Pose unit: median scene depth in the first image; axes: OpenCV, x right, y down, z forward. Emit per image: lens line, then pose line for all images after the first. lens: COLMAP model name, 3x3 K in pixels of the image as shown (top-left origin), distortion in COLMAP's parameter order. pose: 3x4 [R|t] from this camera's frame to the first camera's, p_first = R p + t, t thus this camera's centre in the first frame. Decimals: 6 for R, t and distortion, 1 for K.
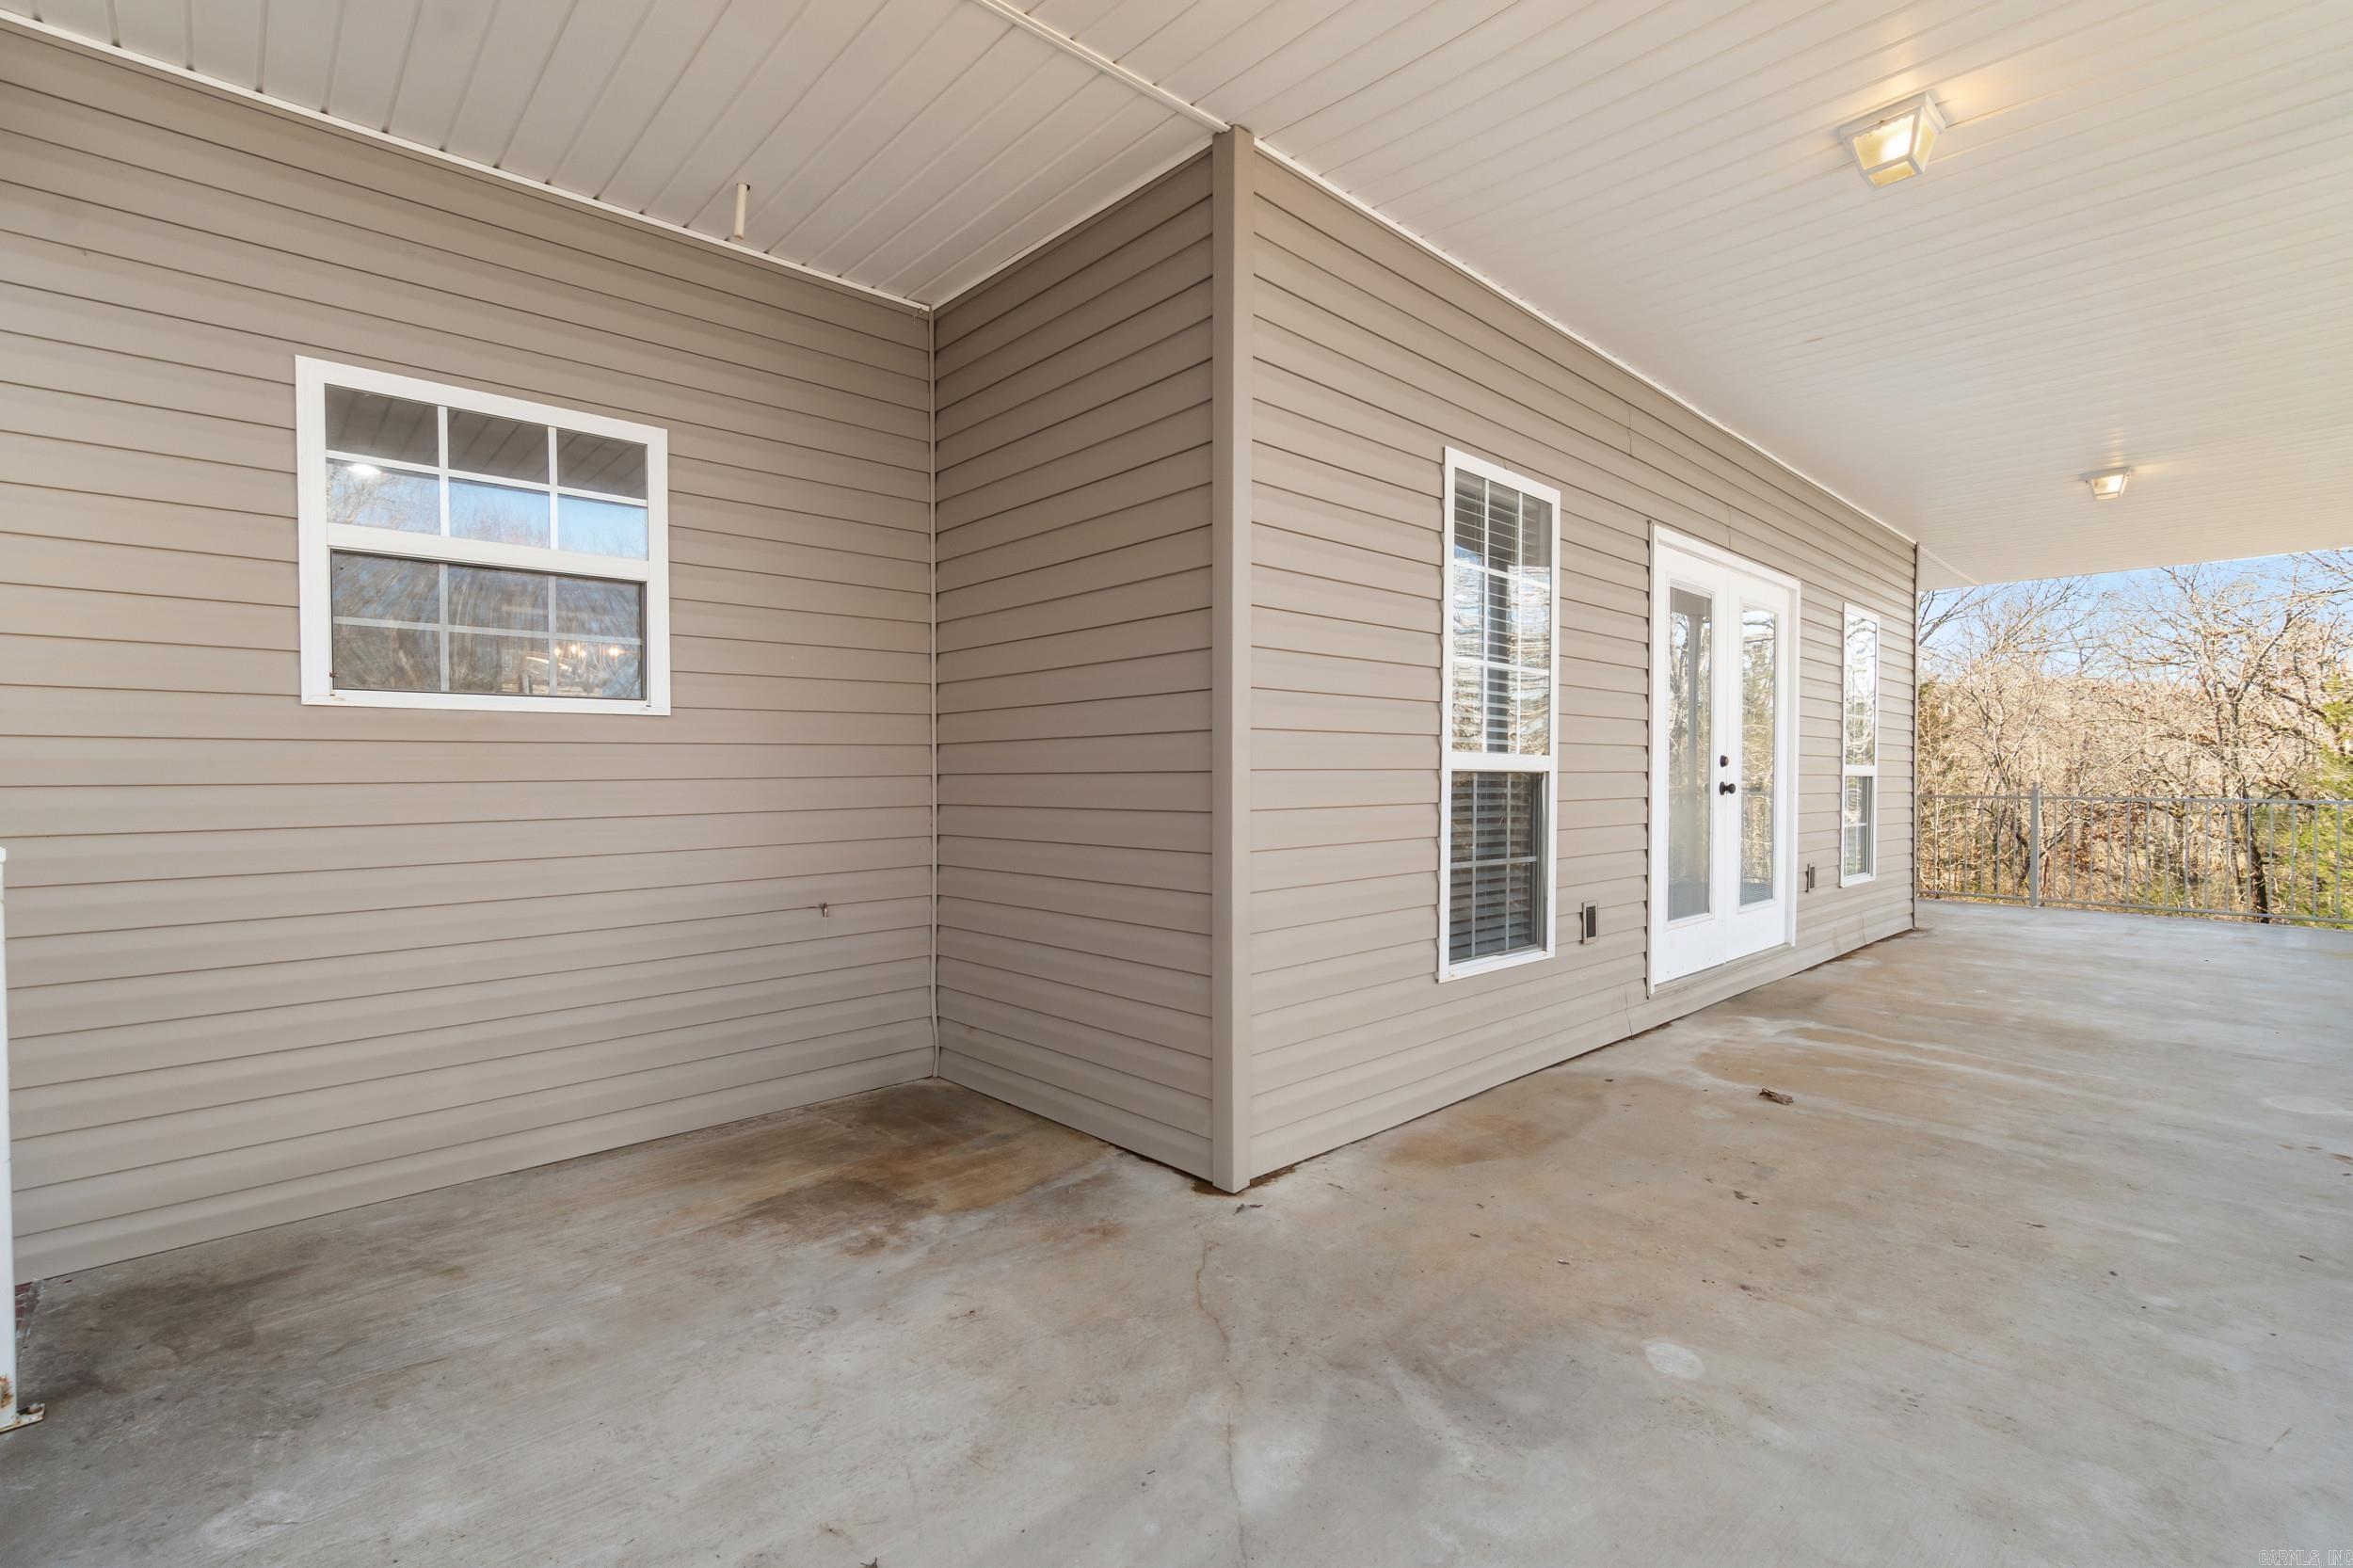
lens RADIAL K [[1040.5, 0, 1145.3], [0, 1040.5, 769.4], [0, 0, 1]] dist [0.000302, -0.000014]
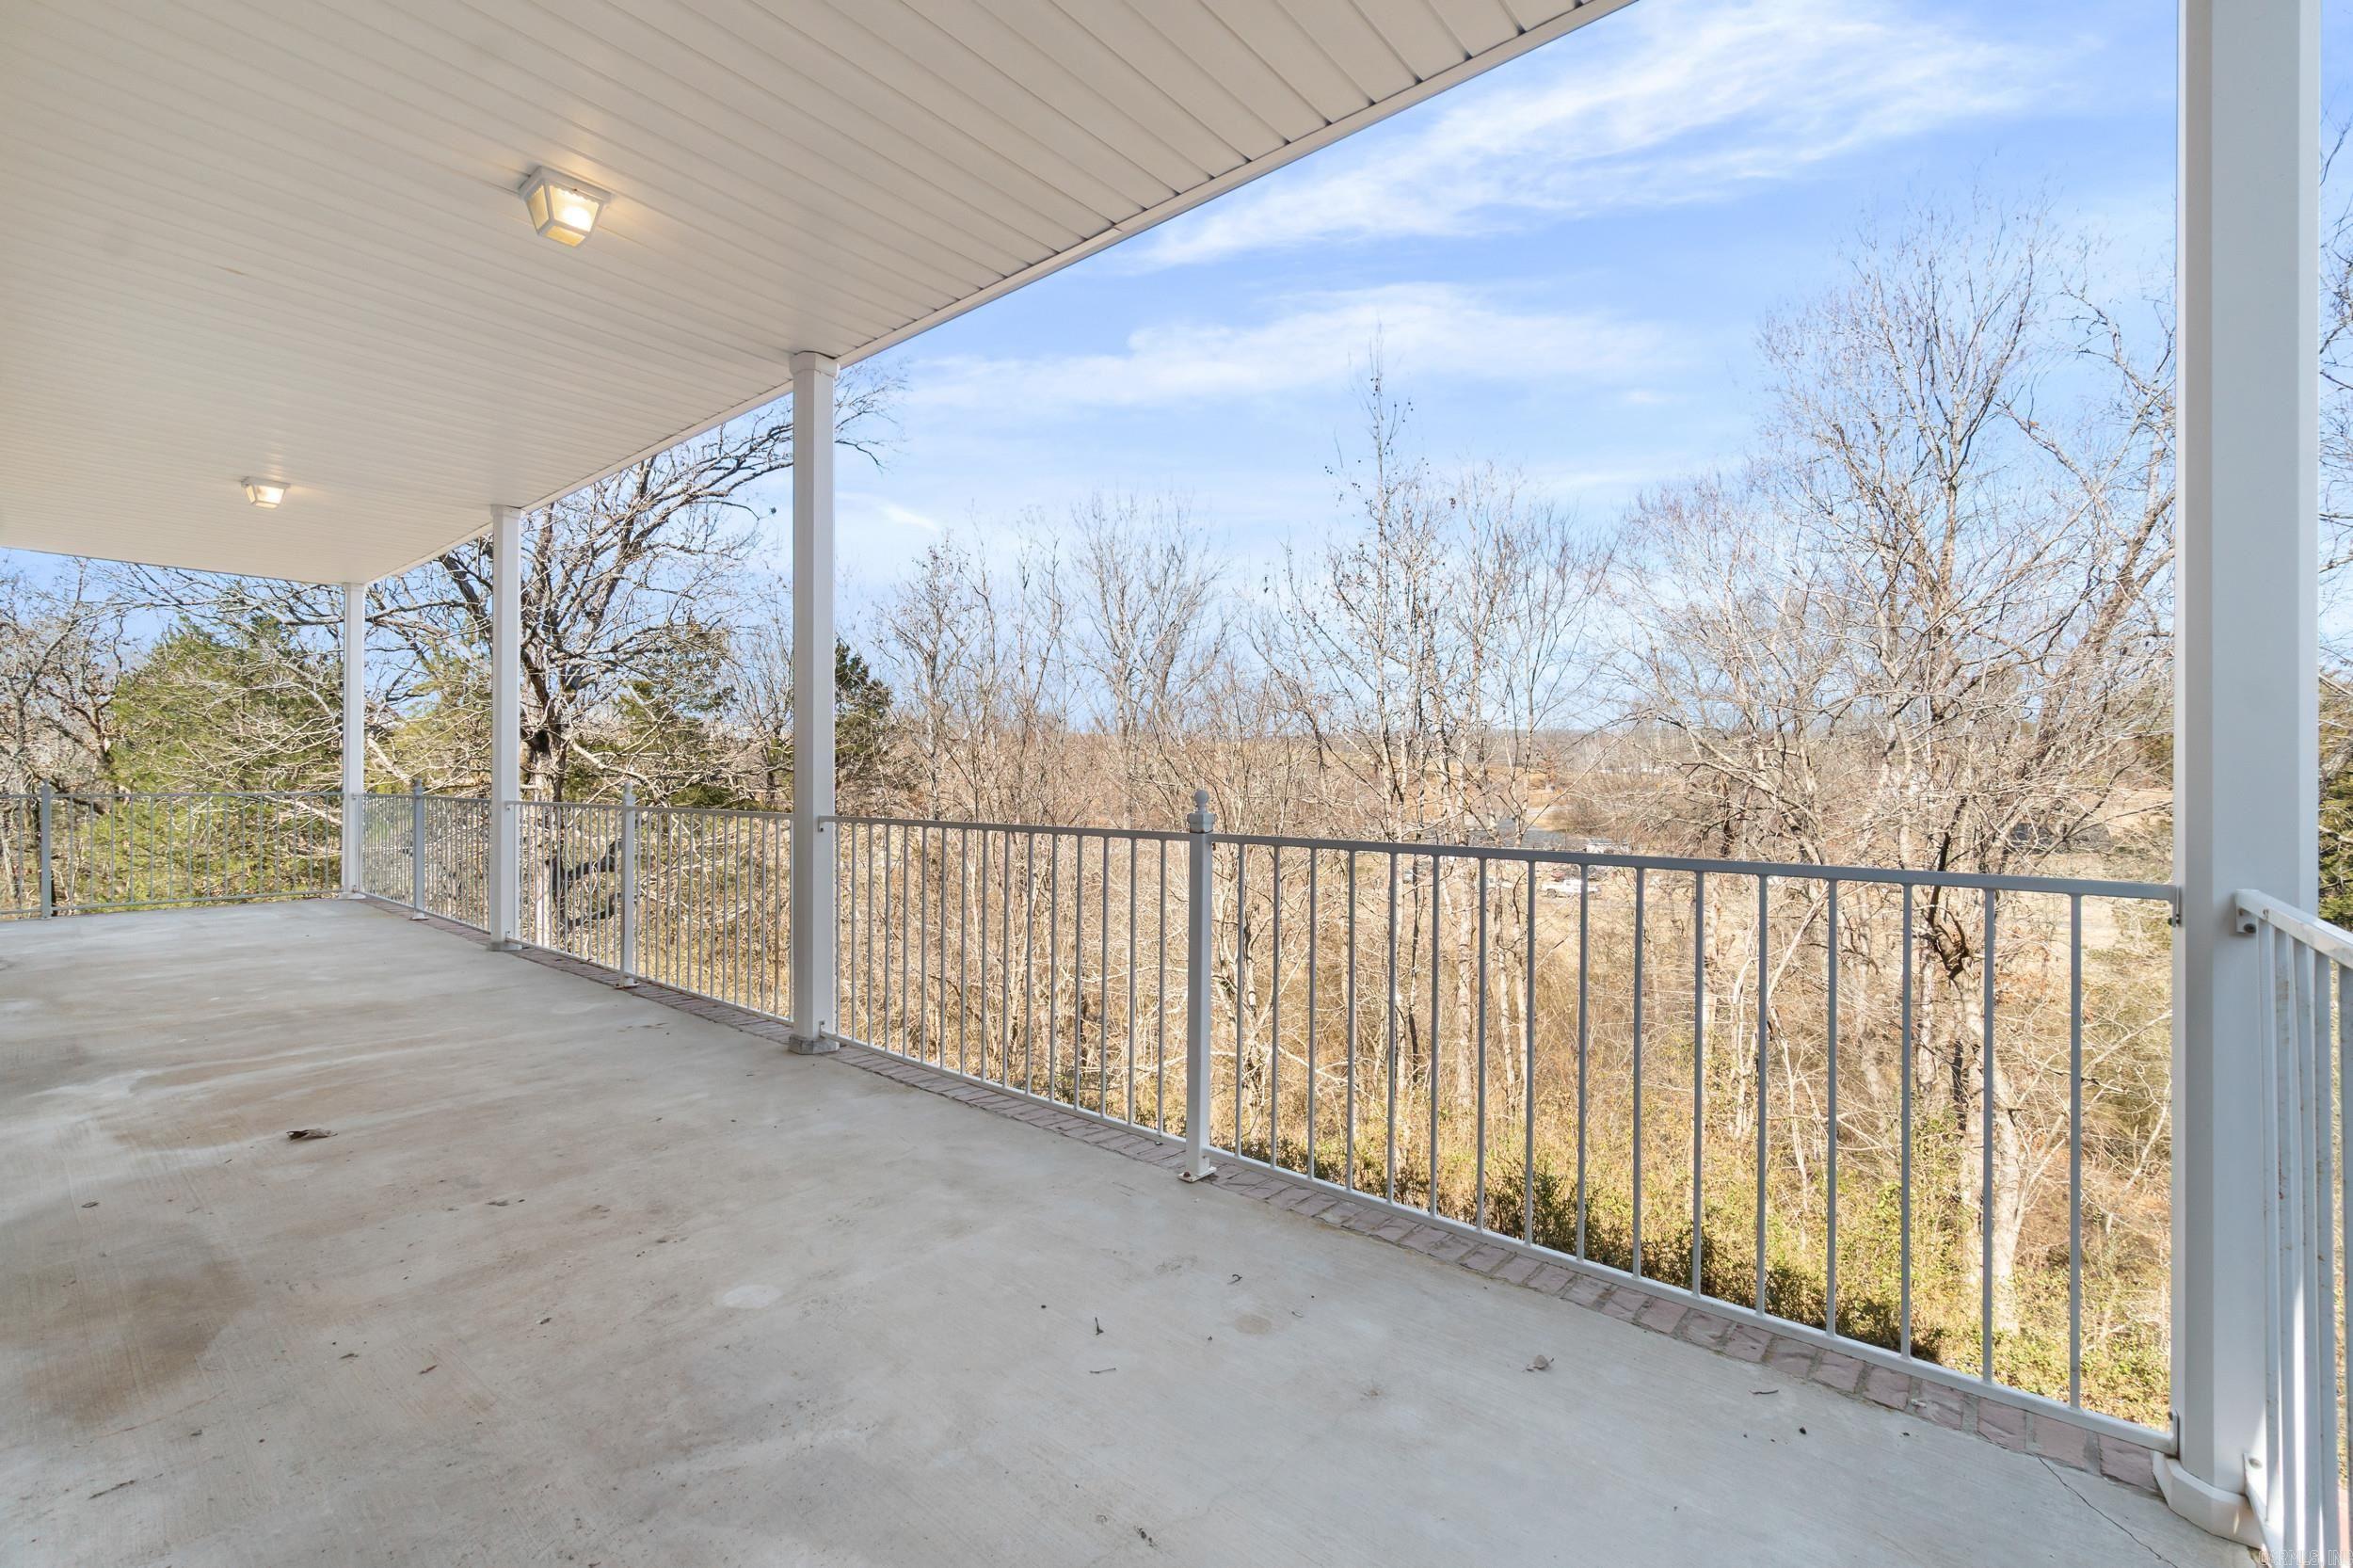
lens RADIAL K [[1040.5, 0, 1145.3], [0, 1040.5, 769.4], [0, 0, 1]] dist [0.000302, -0.000014]
pose [[-0.132450, 0.003677, 0.991183, -0.480391], [-0.007872, 0.999958, -0.004762, 0.002134], [-0.991158, -0.008433, -0.132416, 0.534405]]
